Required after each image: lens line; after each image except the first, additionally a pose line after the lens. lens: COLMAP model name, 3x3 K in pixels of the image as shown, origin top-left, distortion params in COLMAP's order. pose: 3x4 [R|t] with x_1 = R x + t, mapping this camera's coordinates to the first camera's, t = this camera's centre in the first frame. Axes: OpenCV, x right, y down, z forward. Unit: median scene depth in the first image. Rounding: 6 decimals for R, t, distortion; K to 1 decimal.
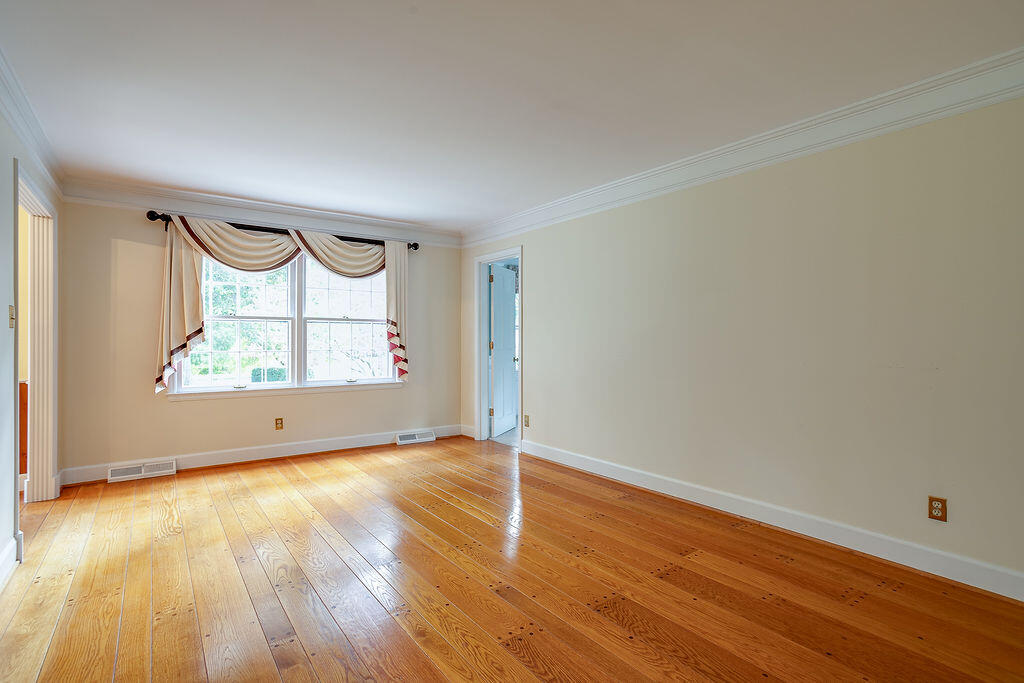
lens RADIAL K [[496.5, 0, 498.5], [0, 496.5, 342.3], [0, 0, 1]] dist [-0.043504, 0.023597]
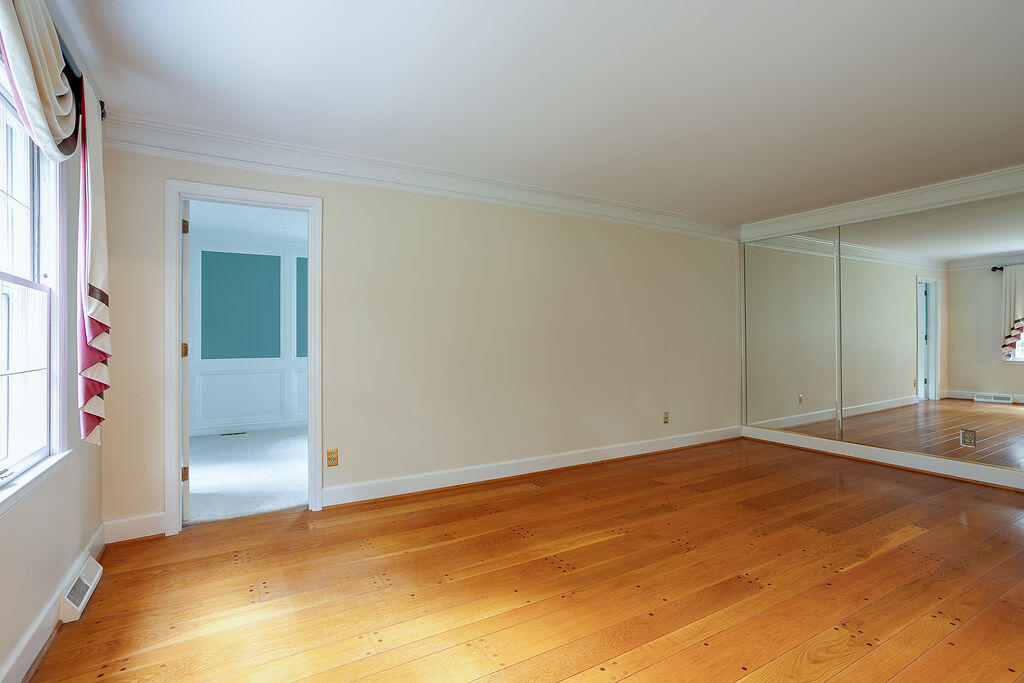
lens RADIAL K [[489.5, 0, 510.2], [0, 489.5, 340.2], [0, 0, 1]] dist [-0.057896, 0.023206]
pose [[0.094235, -0.002757, 0.995546, -0.616321], [0.010929, 0.999939, 0.001735, -0.001880], [-0.995490, 0.010717, 0.094260, 0.731056]]
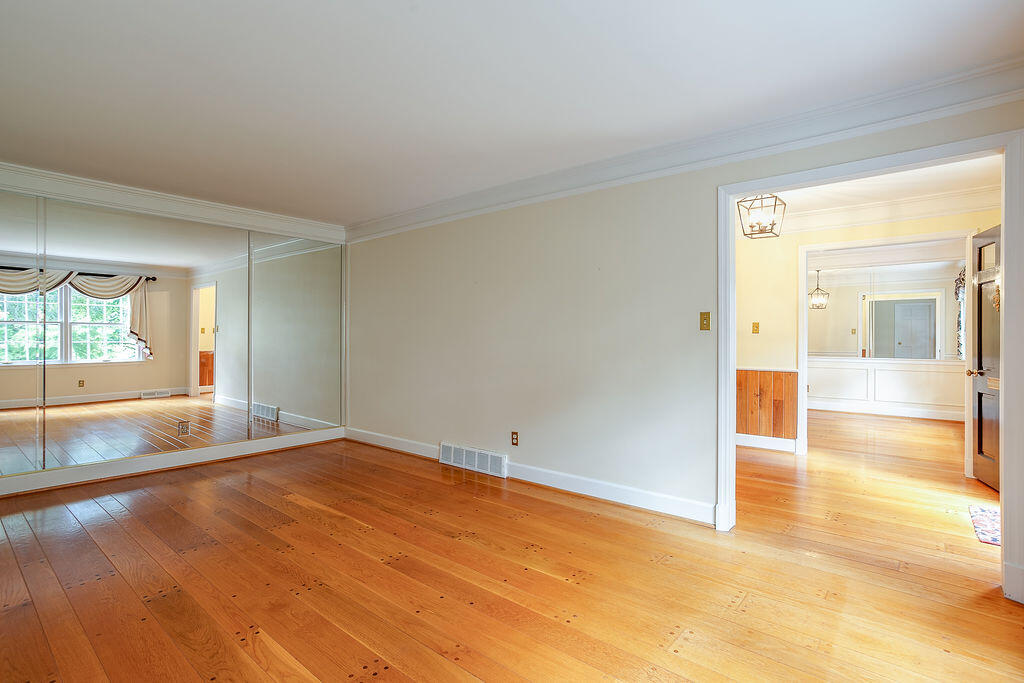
lens RADIAL K [[489.5, 0, 510.2], [0, 489.5, 340.2], [0, 0, 1]] dist [-0.057896, 0.023206]
pose [[-0.966936, -0.005197, -0.254965, -0.108871], [-0.006441, 0.999971, 0.004046, -0.002891], [0.254936, 0.005554, -0.966942, 1.083029]]
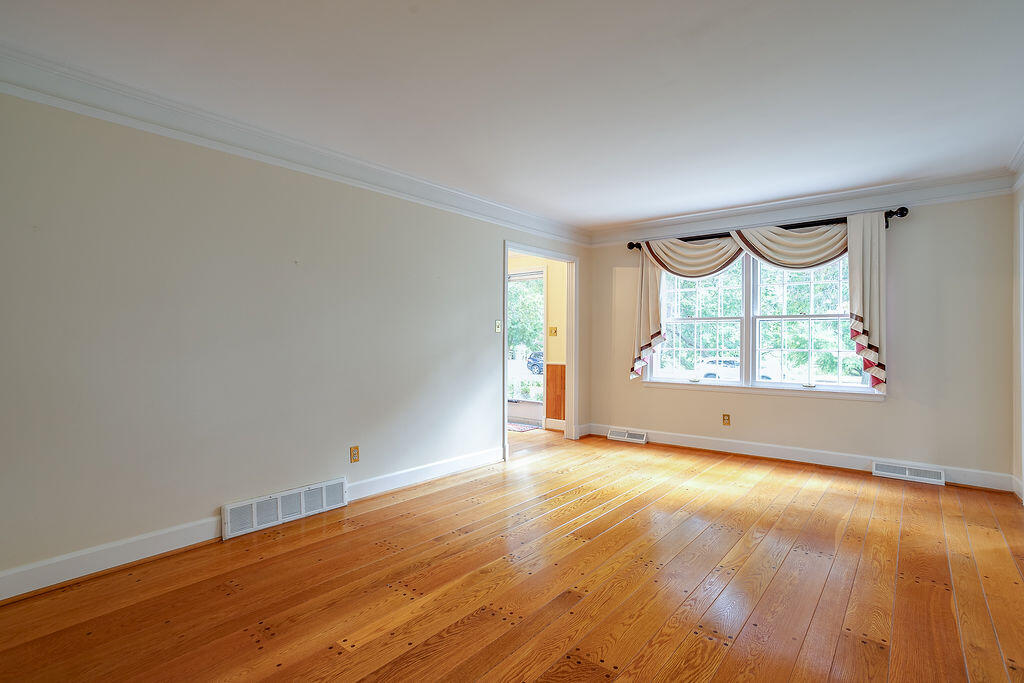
lens RADIAL K [[489.5, 0, 510.2], [0, 489.5, 340.2], [0, 0, 1]] dist [-0.057896, 0.023206]
pose [[0.250232, 0.003330, -0.968180, 0.434077], [-0.004257, 0.999988, 0.002340, -0.003106], [0.968176, 0.003536, 0.250243, 0.304402]]
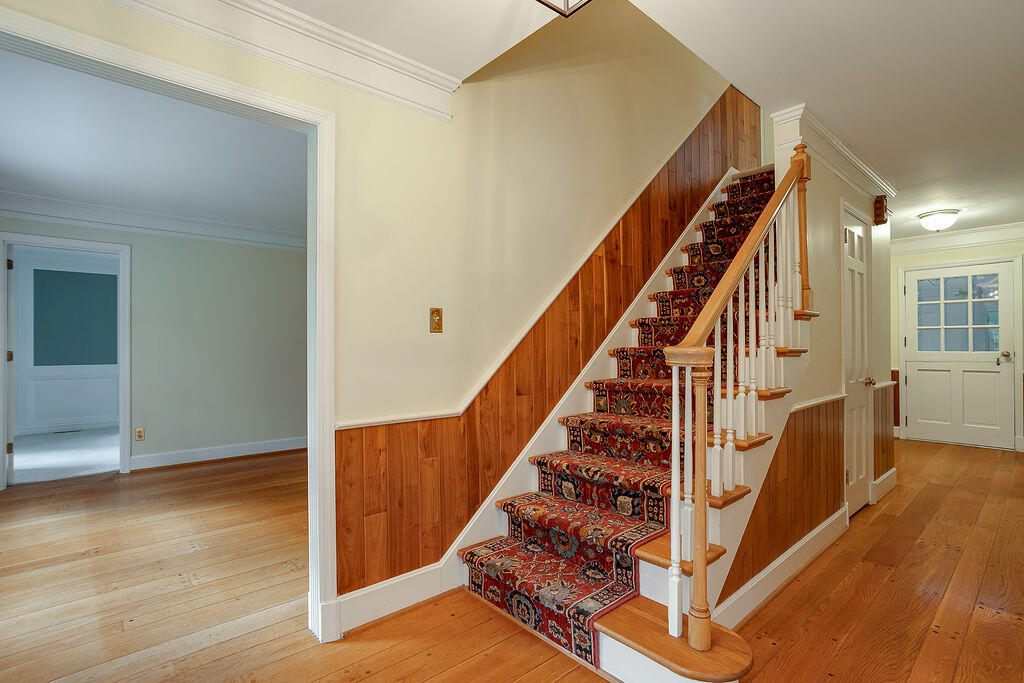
lens RADIAL K [[489.5, 0, 510.2], [0, 489.5, 340.2], [0, 0, 1]] dist [-0.057896, 0.023206]
pose [[-0.108665, 0.007725, 0.994048, -0.957016], [0.017625, 0.999828, -0.005844, -0.000823], [-0.993922, 0.016885, -0.108782, 0.428155]]
